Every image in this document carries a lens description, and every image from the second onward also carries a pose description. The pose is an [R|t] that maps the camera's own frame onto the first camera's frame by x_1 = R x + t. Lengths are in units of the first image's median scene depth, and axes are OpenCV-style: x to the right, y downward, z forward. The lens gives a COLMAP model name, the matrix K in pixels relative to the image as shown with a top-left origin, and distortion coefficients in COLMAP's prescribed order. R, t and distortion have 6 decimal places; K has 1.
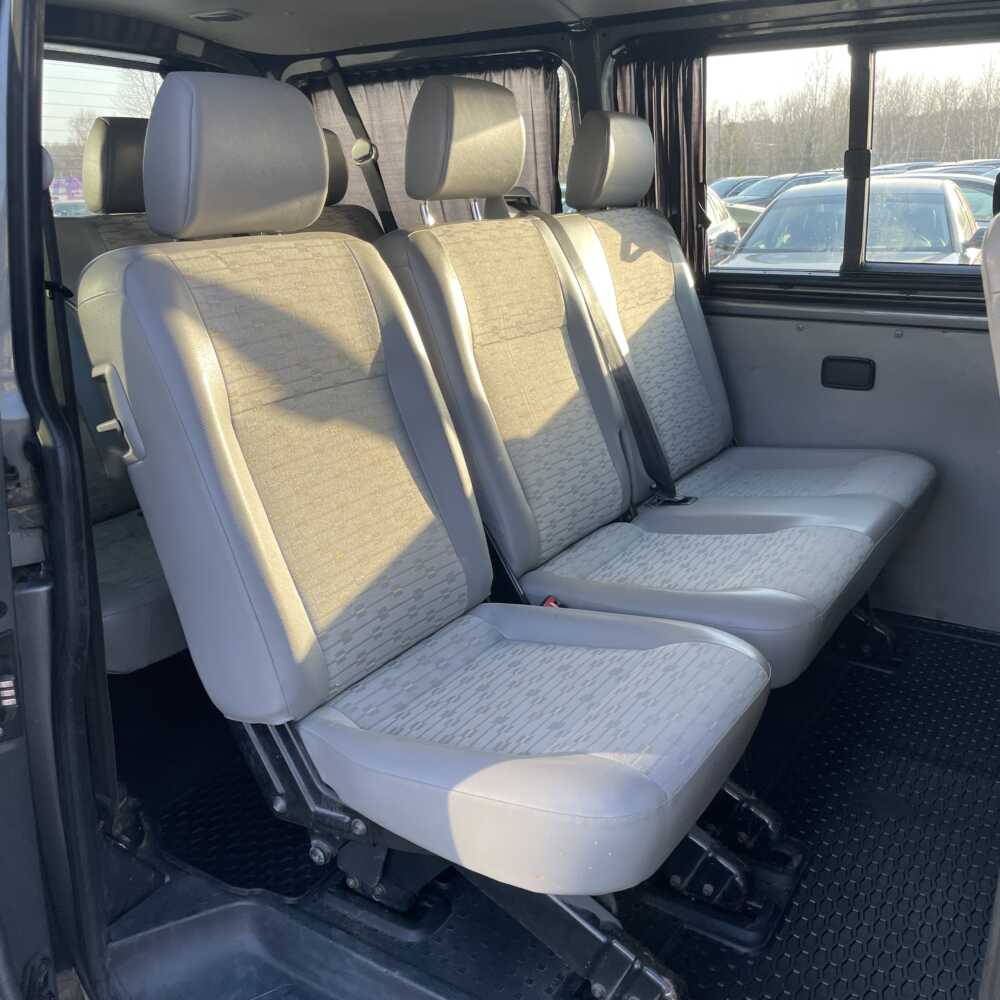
lens RADIAL K [[995.3, 0, 500.9], [0, 995.3, 486.4], [0, 0, 1]] dist [0.092436, -0.111930]
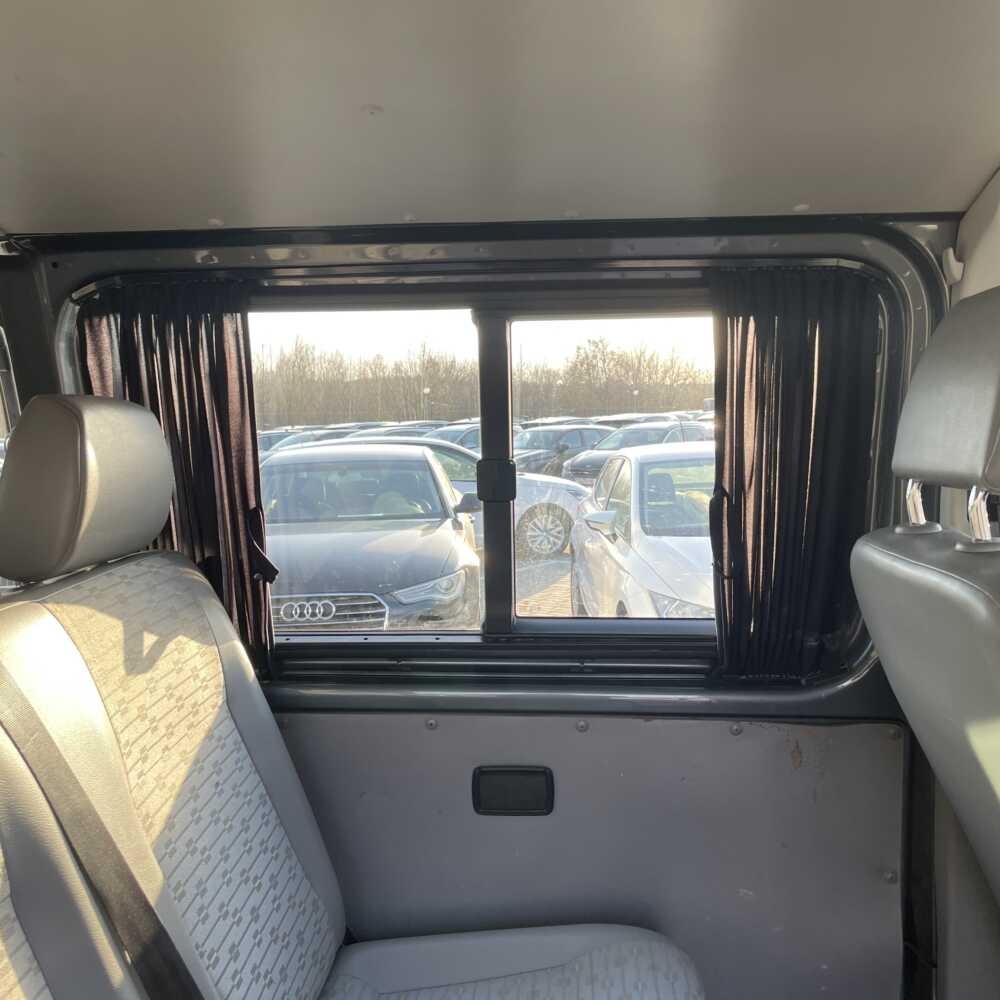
lens RADIAL K [[992.8, 0, 500.0], [0, 992.8, 500.0], [0, 0, 1]] dist [0.107820, -0.146042]
pose [[0.869359, -0.038389, 0.492687, 0.034368], [0.149462, 0.970712, -0.188095, -0.171548], [-0.471036, 0.237160, 0.849635, 0.423042]]
